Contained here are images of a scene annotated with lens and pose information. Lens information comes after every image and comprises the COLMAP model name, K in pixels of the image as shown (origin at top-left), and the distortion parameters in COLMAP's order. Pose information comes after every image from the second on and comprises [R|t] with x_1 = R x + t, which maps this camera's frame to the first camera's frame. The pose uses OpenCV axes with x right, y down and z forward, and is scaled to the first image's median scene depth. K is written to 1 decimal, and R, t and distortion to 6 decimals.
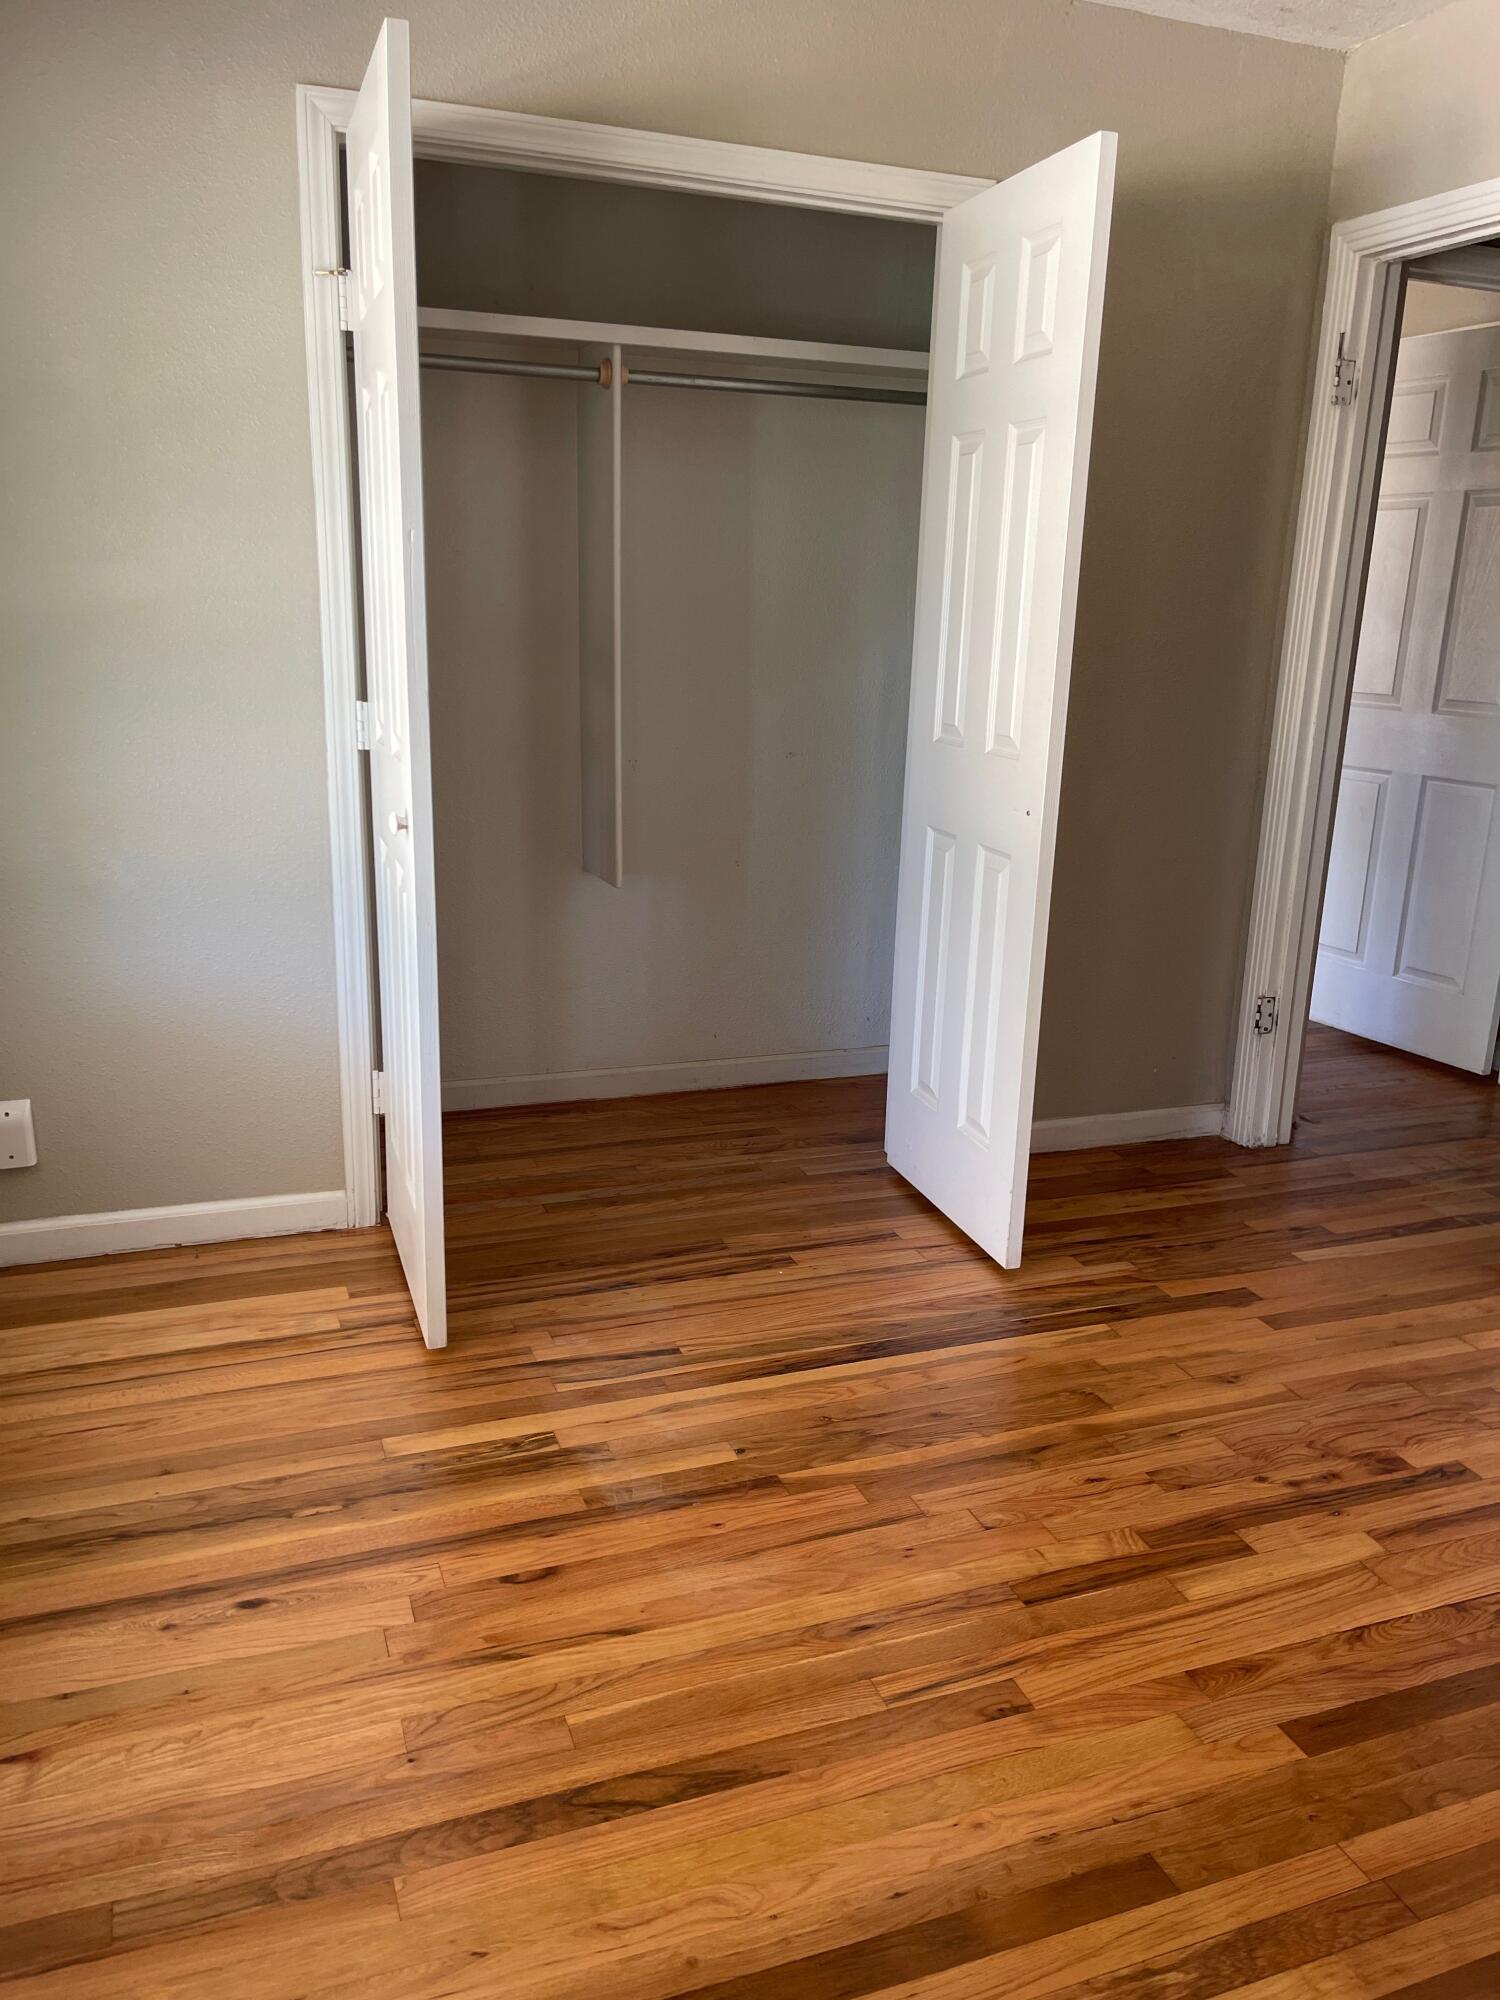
lens RADIAL K [[1510.8, 0, 746.7], [0, 1510.8, 1000.7], [0, 0, 1]] dist [0.040171, -0.054383]
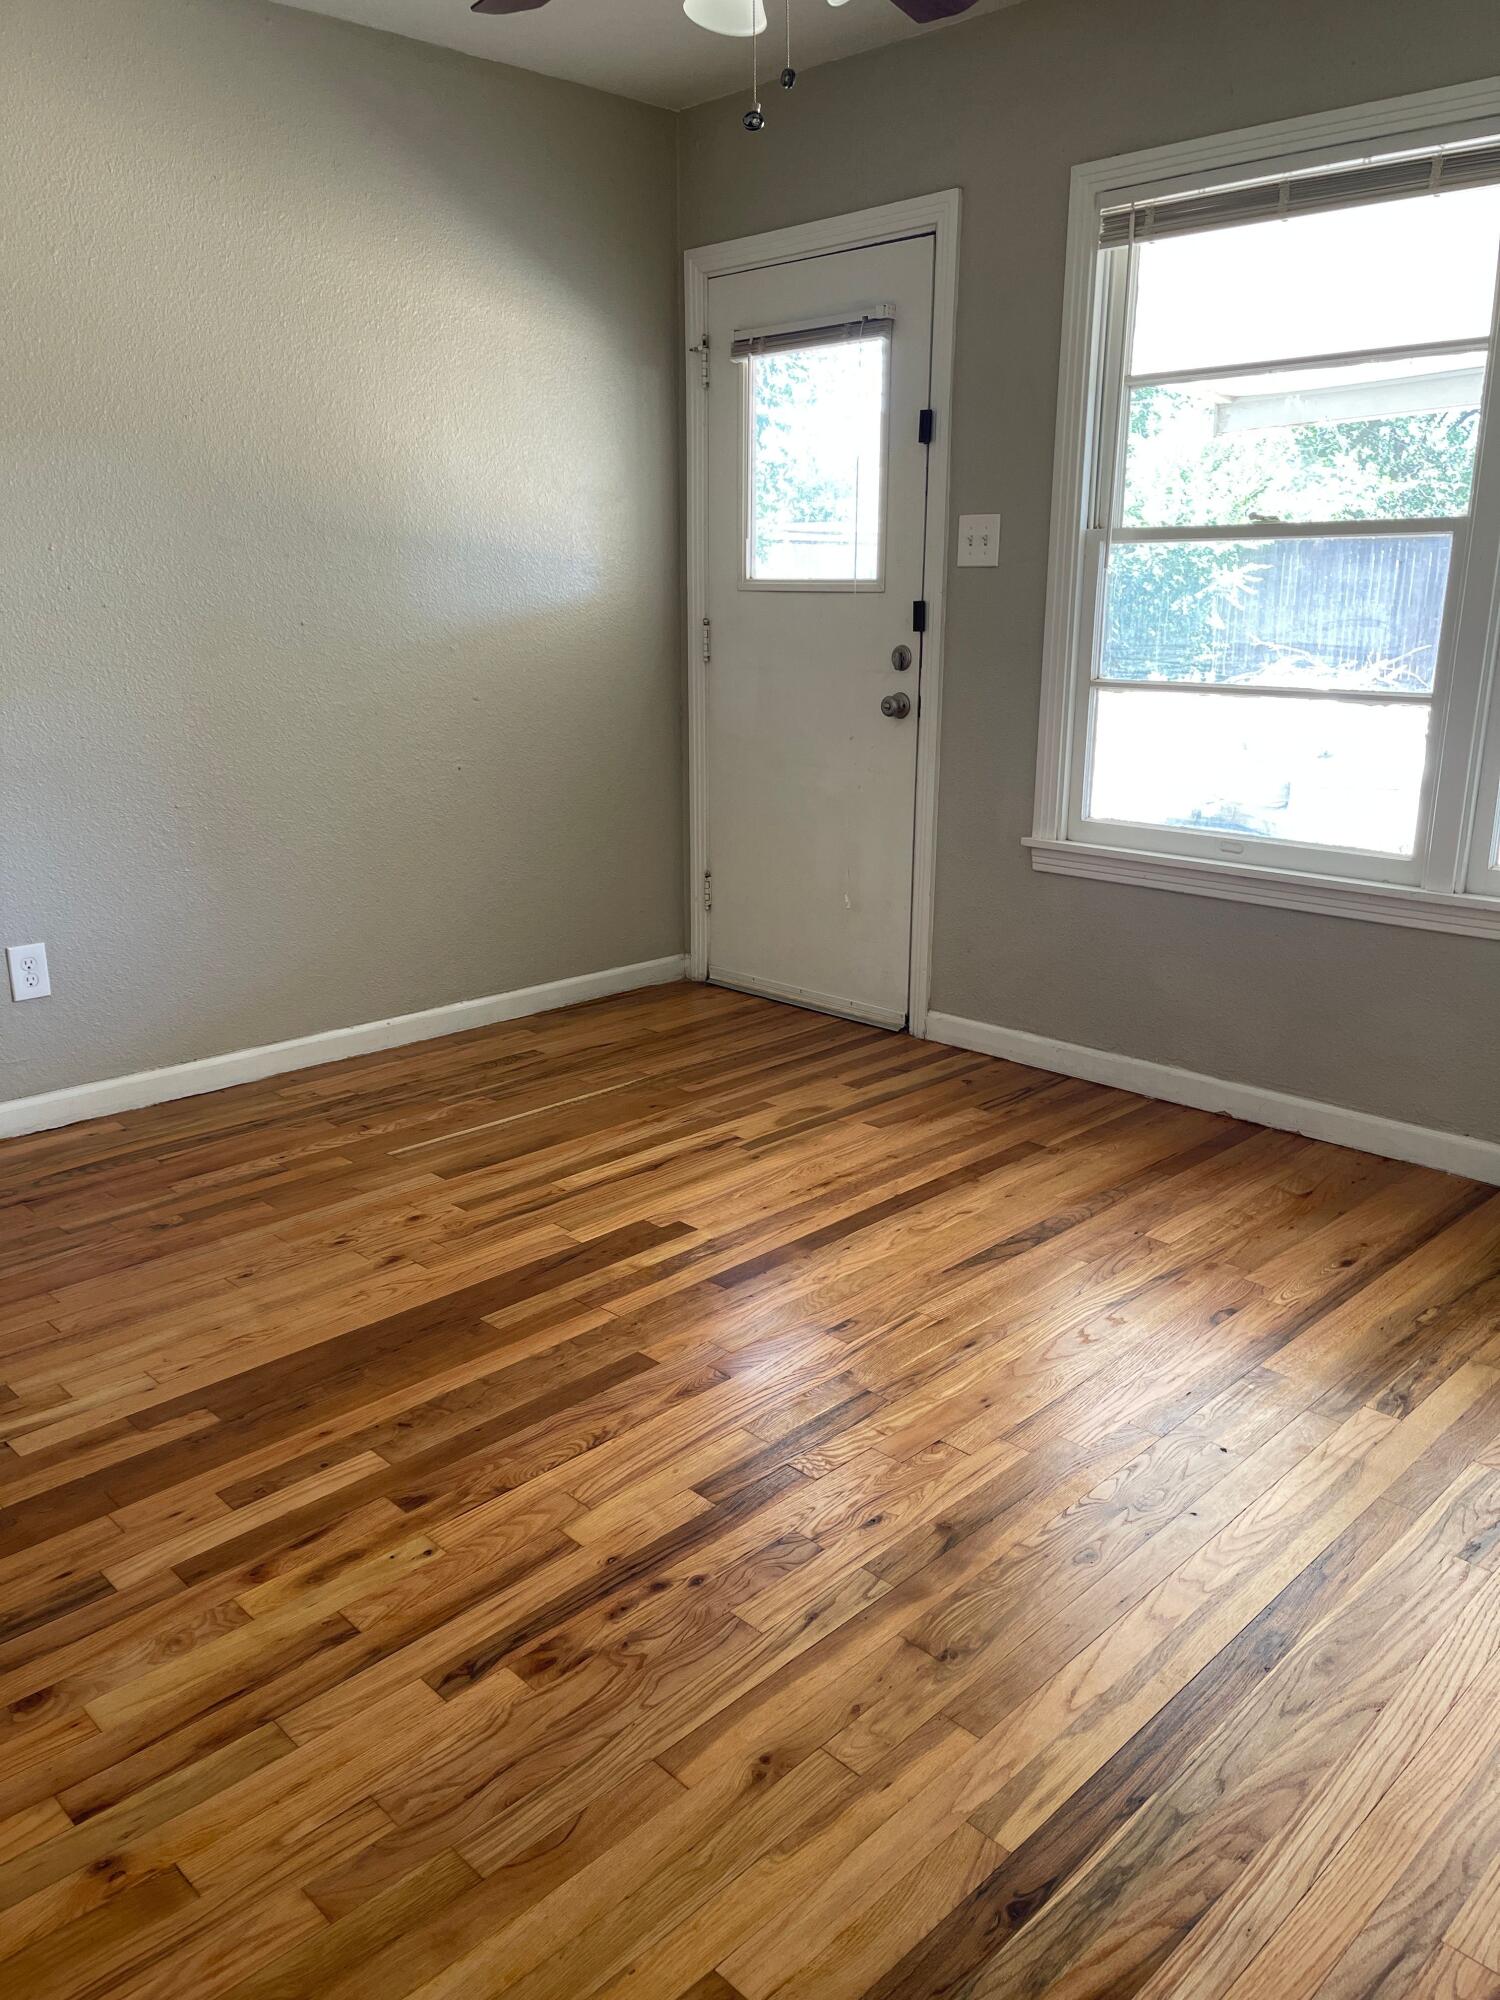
lens RADIAL K [[1510.8, 0, 748.8], [0, 1510.8, 1001.1], [0, 0, 1]] dist [0.040171, -0.054383]
pose [[-0.909830, 0.081220, -0.406955, 0.653086], [-0.132042, 0.873033, 0.469445, -0.360477], [0.393413, 0.480850, -0.783587, 1.580949]]
